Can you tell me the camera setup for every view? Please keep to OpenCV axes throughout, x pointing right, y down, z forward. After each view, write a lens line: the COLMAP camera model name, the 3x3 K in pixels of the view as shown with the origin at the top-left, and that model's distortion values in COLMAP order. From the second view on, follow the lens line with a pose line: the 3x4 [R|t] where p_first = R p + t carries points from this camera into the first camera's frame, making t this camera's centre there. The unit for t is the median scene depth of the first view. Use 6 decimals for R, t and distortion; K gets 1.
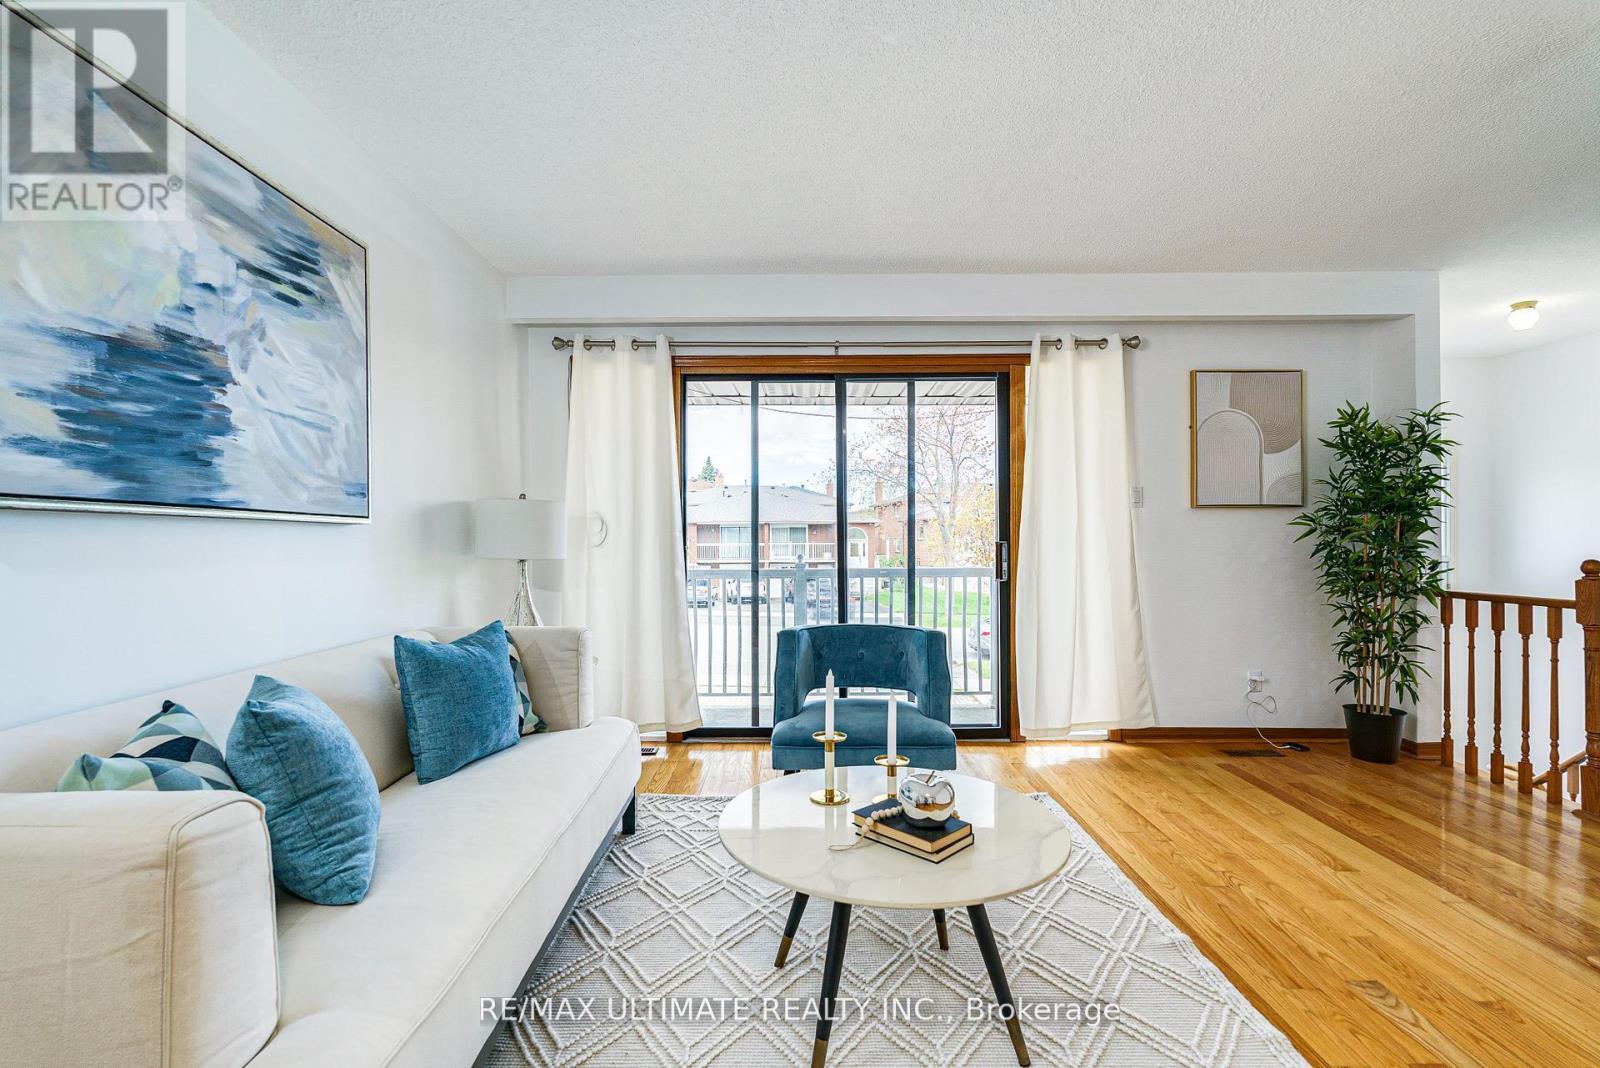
lens RADIAL K [[753.0, 0, 794.4], [0, 753.0, 536.2], [0, 0, 1]] dist [-0.002210, -0.000272]
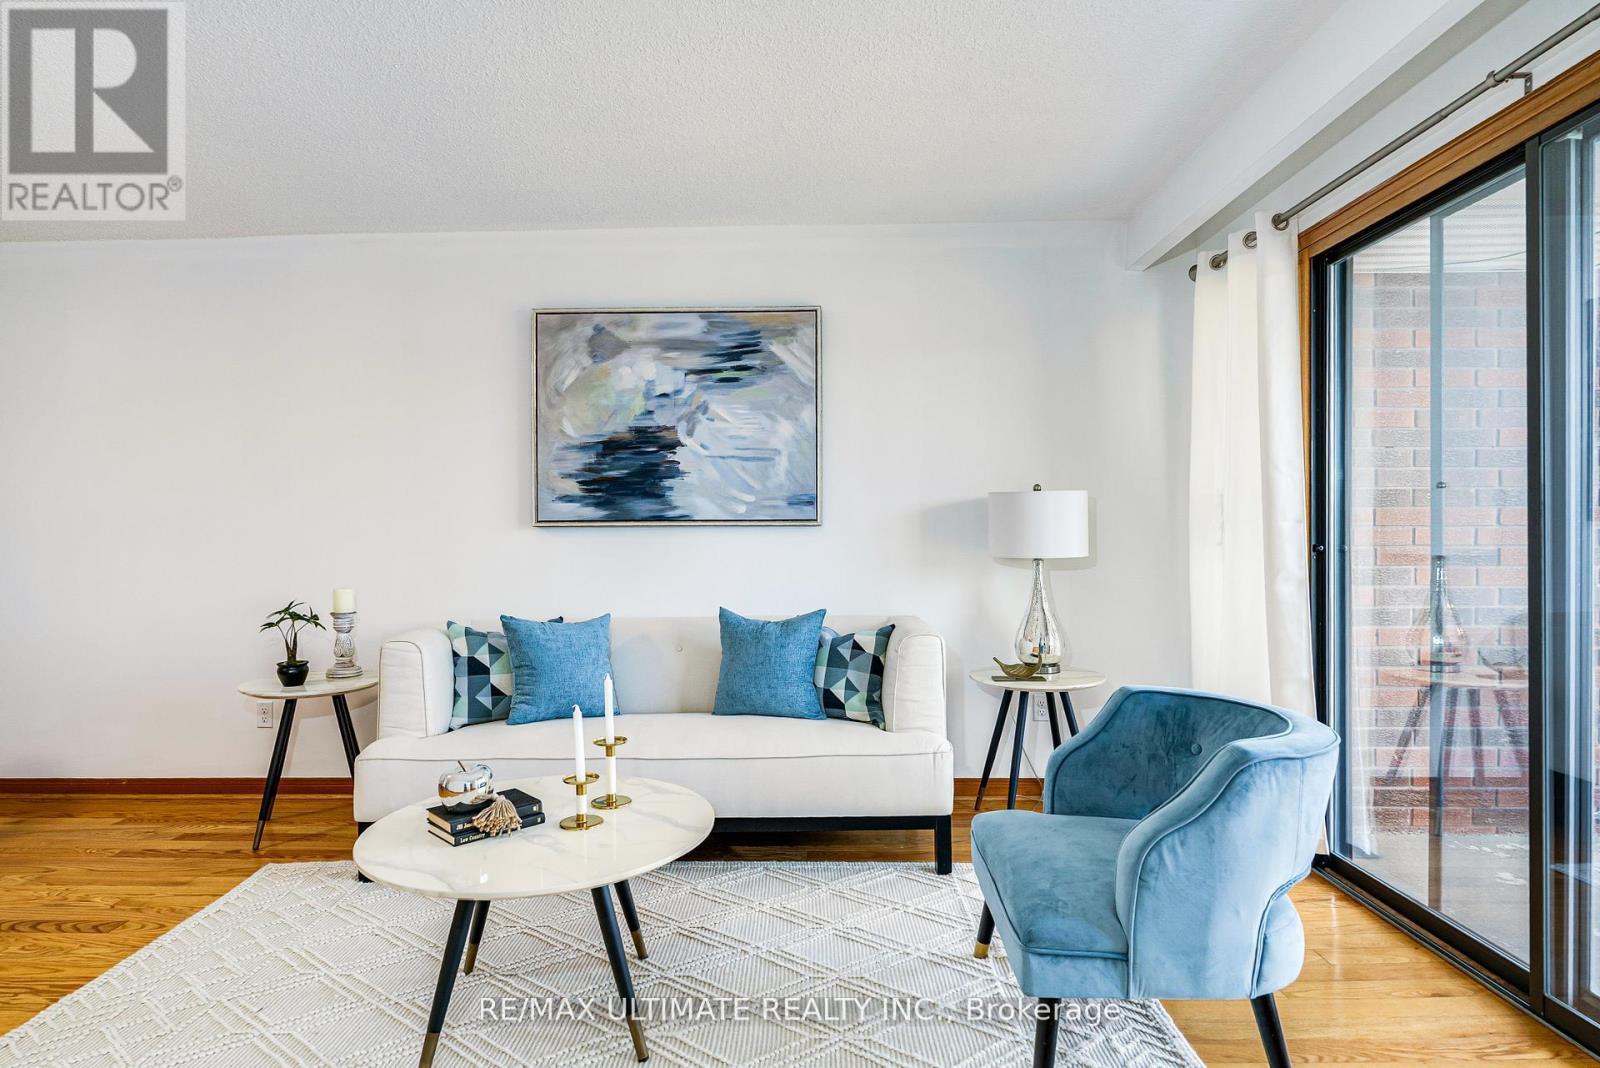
lens RADIAL K [[868.1, 0, 784.7], [0, 868.1, 536.7], [0, 0, 1]] dist [-0.000979, -0.000193]
pose [[-0.035824, 0.005767, -0.999341, 0.970526], [0.014242, 0.999885, 0.005260, -0.005568], [0.999257, -0.014044, -0.035902, 1.056700]]
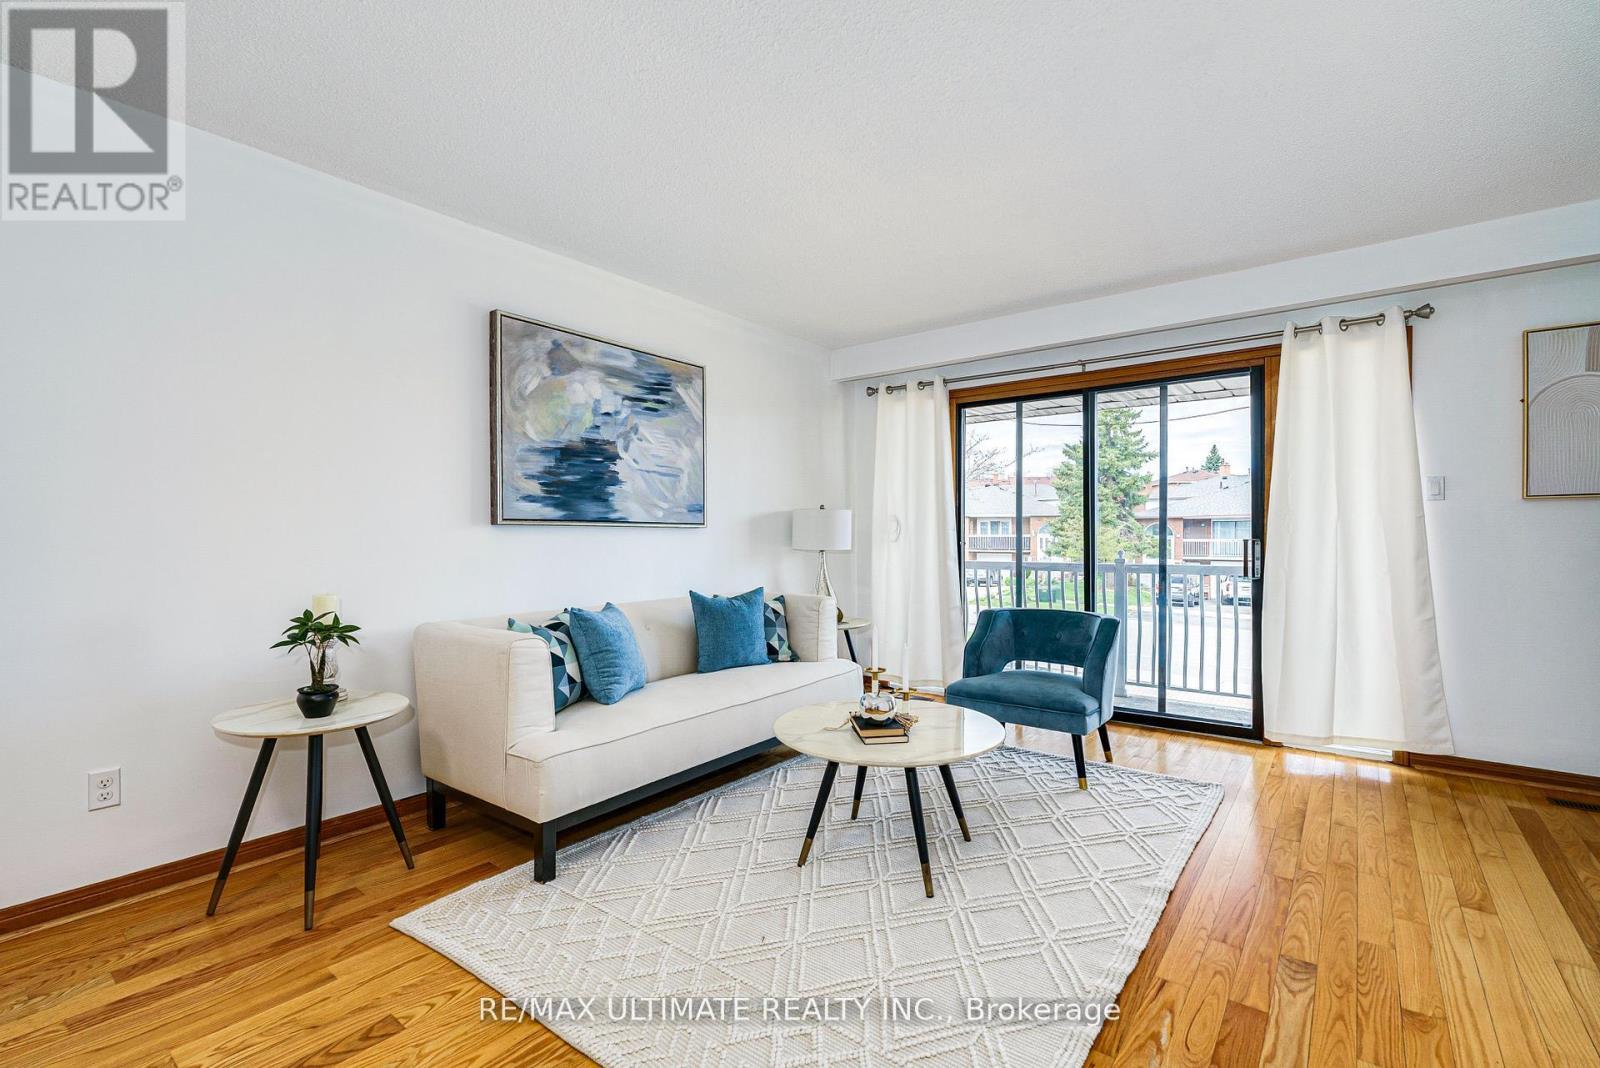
lens RADIAL K [[724.7, 0, 800.0], [0, 724.7, 534.0], [0, 0, 1]] dist [-0.000471, -0.000302]
pose [[0.788905, -0.000211, -0.614515, 0.662378], [0.002792, 0.999991, 0.003242, -0.007237], [0.614509, -0.004273, 0.788898, -0.184040]]
